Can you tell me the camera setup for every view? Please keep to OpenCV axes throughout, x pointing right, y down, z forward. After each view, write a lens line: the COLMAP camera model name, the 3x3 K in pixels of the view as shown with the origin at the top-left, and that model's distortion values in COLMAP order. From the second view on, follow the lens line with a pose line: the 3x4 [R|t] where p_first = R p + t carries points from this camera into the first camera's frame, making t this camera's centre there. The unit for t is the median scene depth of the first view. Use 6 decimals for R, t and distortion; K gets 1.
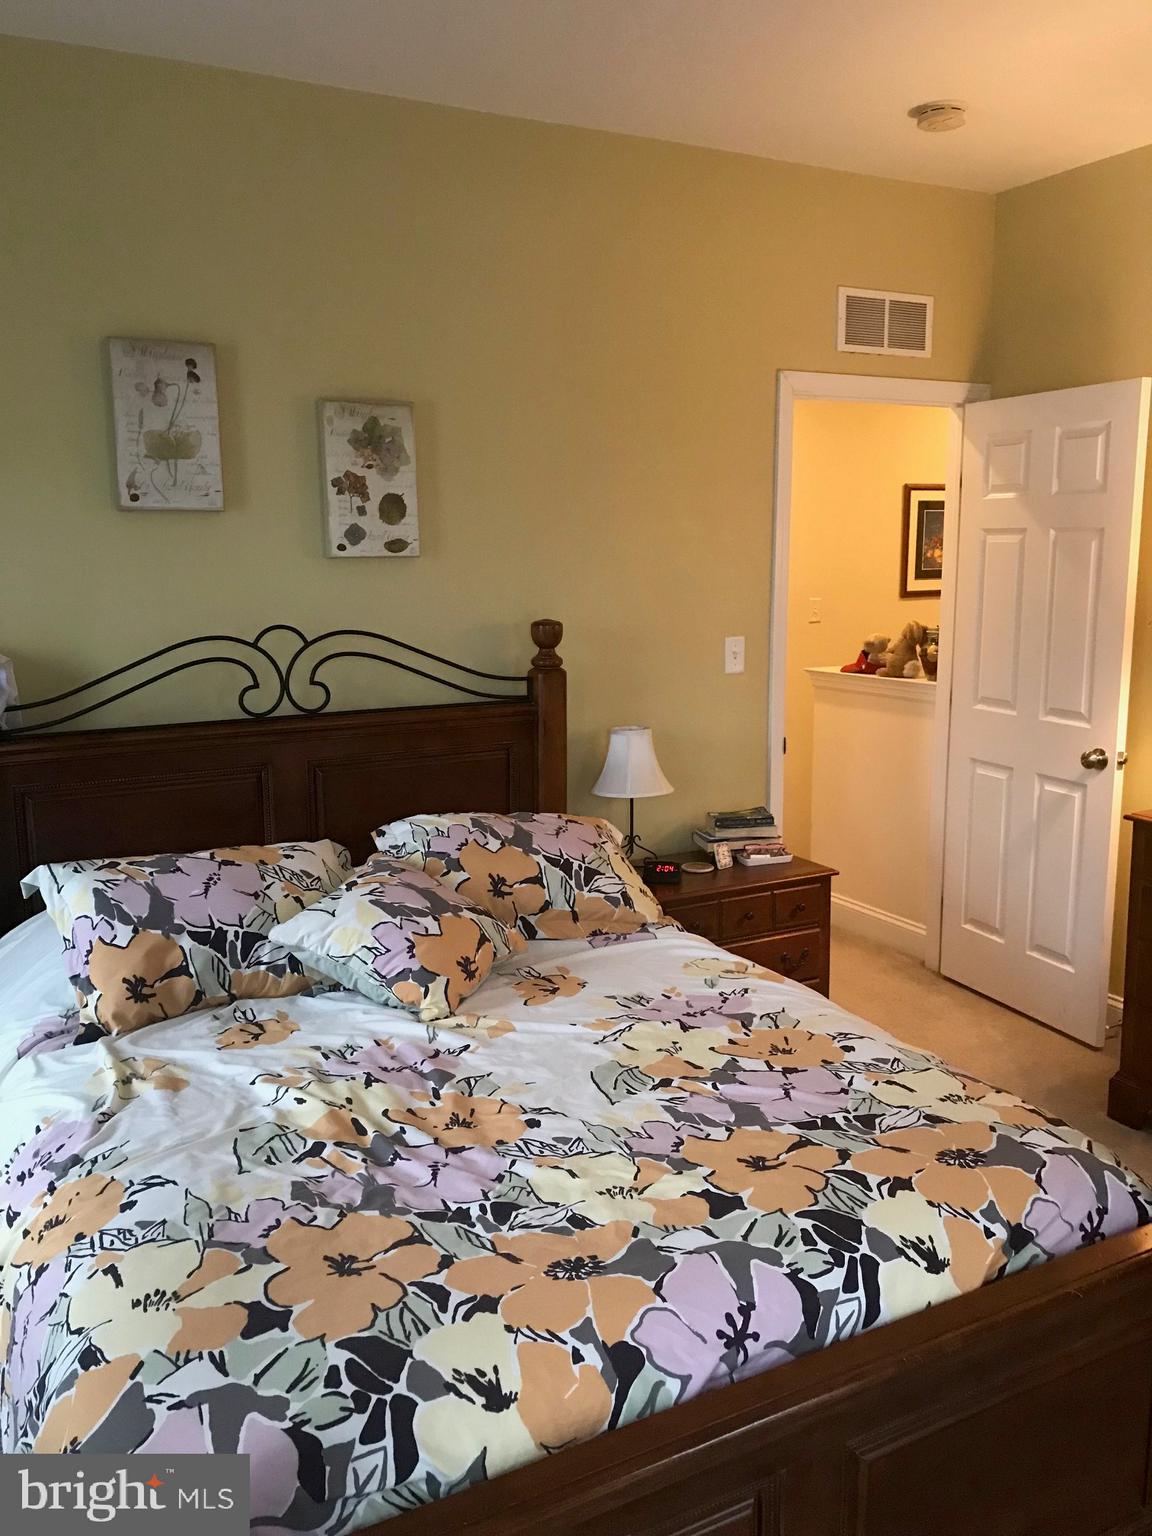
lens RADIAL K [[1267.7, 0, 578.2], [0, 1267.7, 767.4], [0, 0, 1]] dist [0.046916, -0.046201]
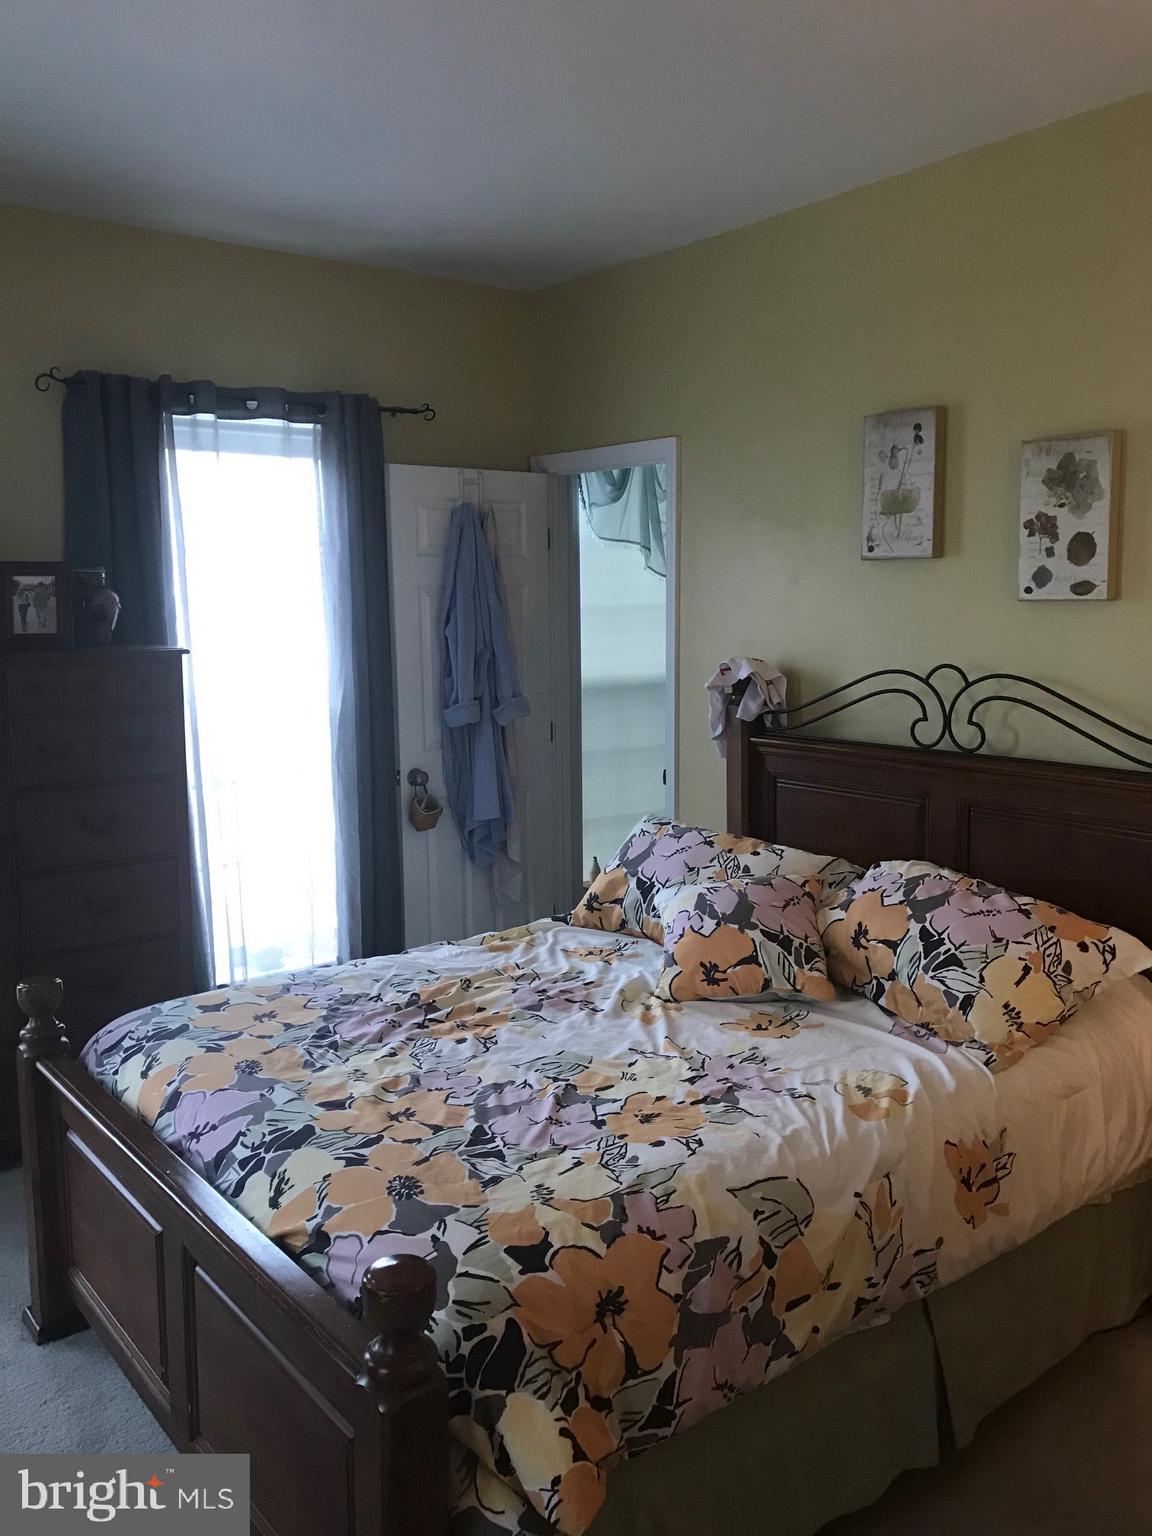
lens RADIAL K [[1267.7, 0, 586.6], [0, 1267.7, 763.7], [0, 0, 1]] dist [0.046916, -0.046201]
pose [[0.171642, 0.141466, -0.974949, 0.785045], [-0.165061, 0.979776, 0.113107, -0.105967], [0.971233, 0.141512, 0.191521, 0.546288]]
